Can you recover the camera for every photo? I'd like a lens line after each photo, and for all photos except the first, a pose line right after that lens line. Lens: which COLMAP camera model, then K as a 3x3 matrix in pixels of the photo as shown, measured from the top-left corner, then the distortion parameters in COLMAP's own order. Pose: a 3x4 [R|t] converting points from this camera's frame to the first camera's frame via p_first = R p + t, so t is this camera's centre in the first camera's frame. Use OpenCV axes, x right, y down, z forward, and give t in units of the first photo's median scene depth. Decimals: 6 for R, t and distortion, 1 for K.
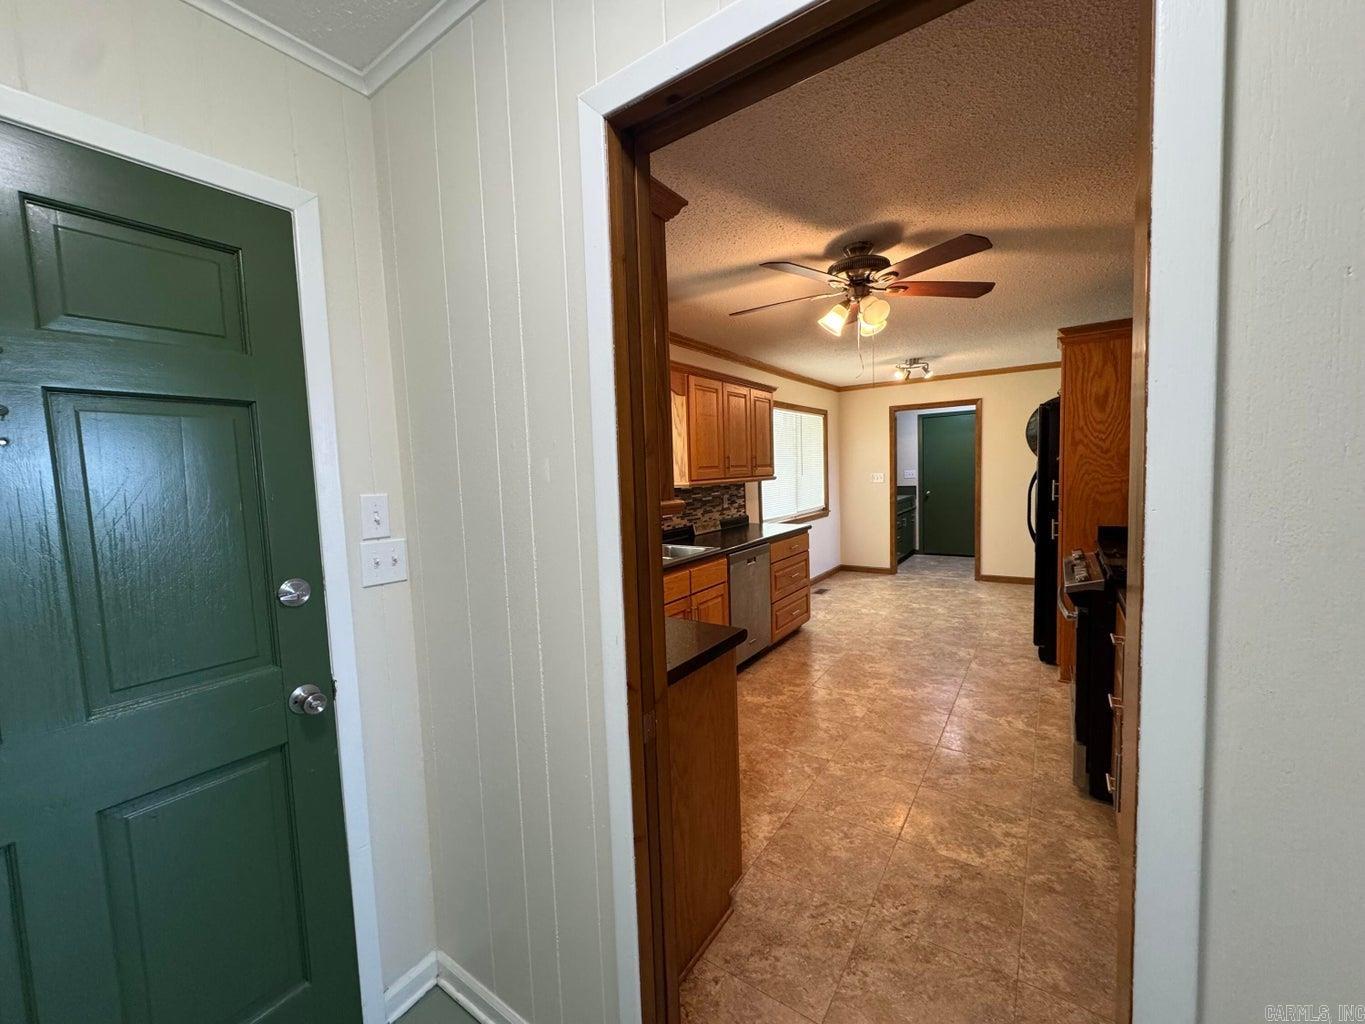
lens RADIAL K [[543.6, 0, 681.9], [0, 543.6, 511.4], [0, 0, 1]] dist [0.000128, 0.001153]
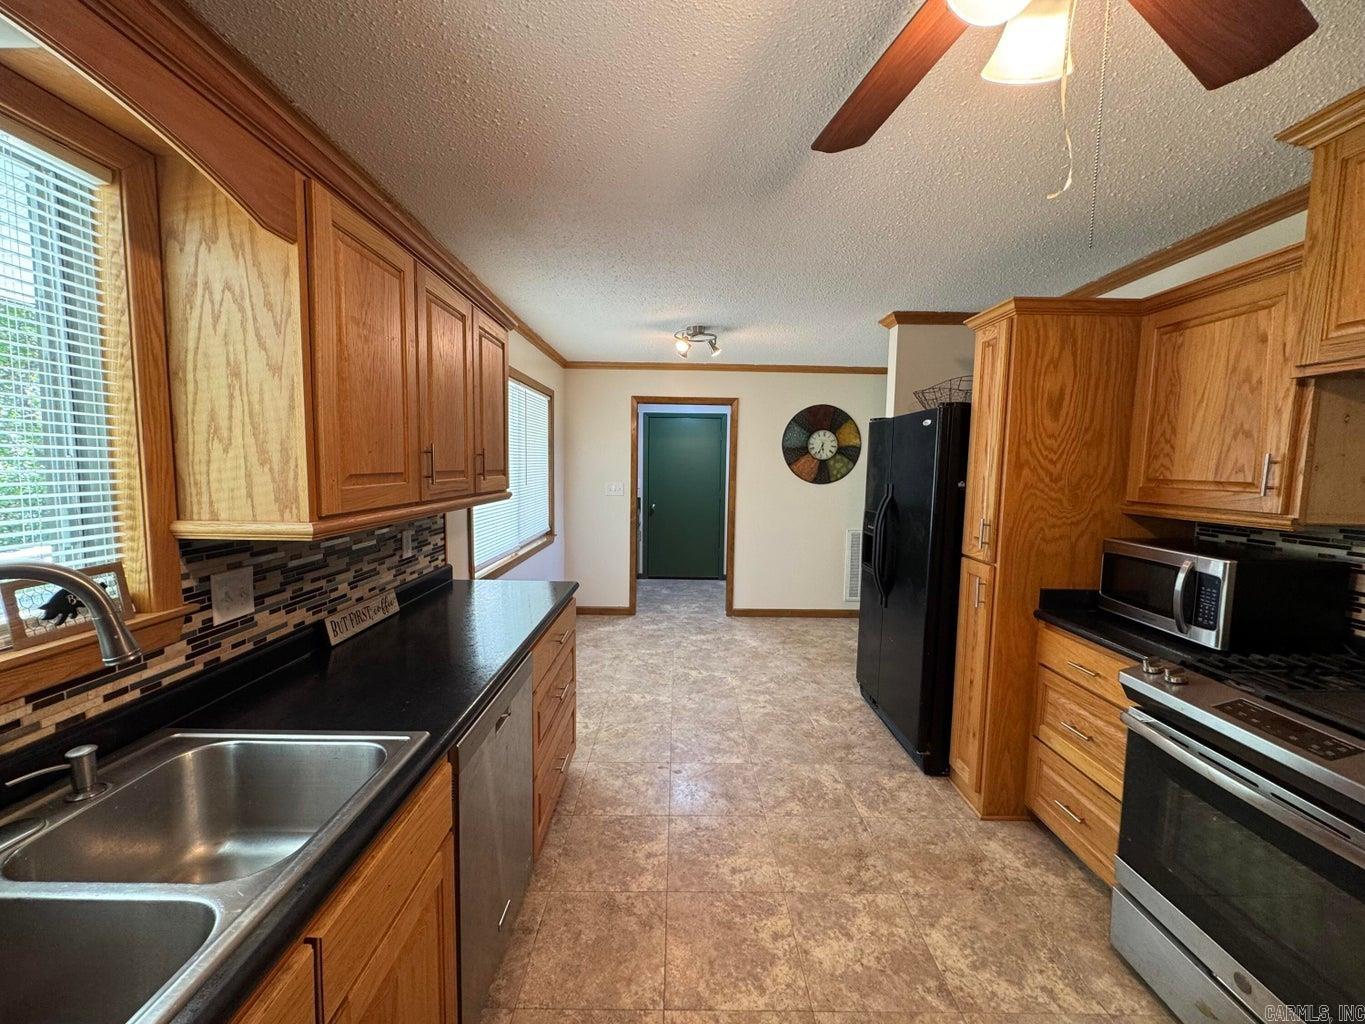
lens RADIAL K [[543.6, 0, 682.1], [0, 543.6, 511.8], [0, 0, 1]] dist [0.000128, 0.001153]
pose [[0.820248, -0.000008, 0.572008, 0.007655], [-0.001832, 0.999995, 0.002641, -0.053583], [-0.572006, -0.003214, 0.820243, 0.535887]]
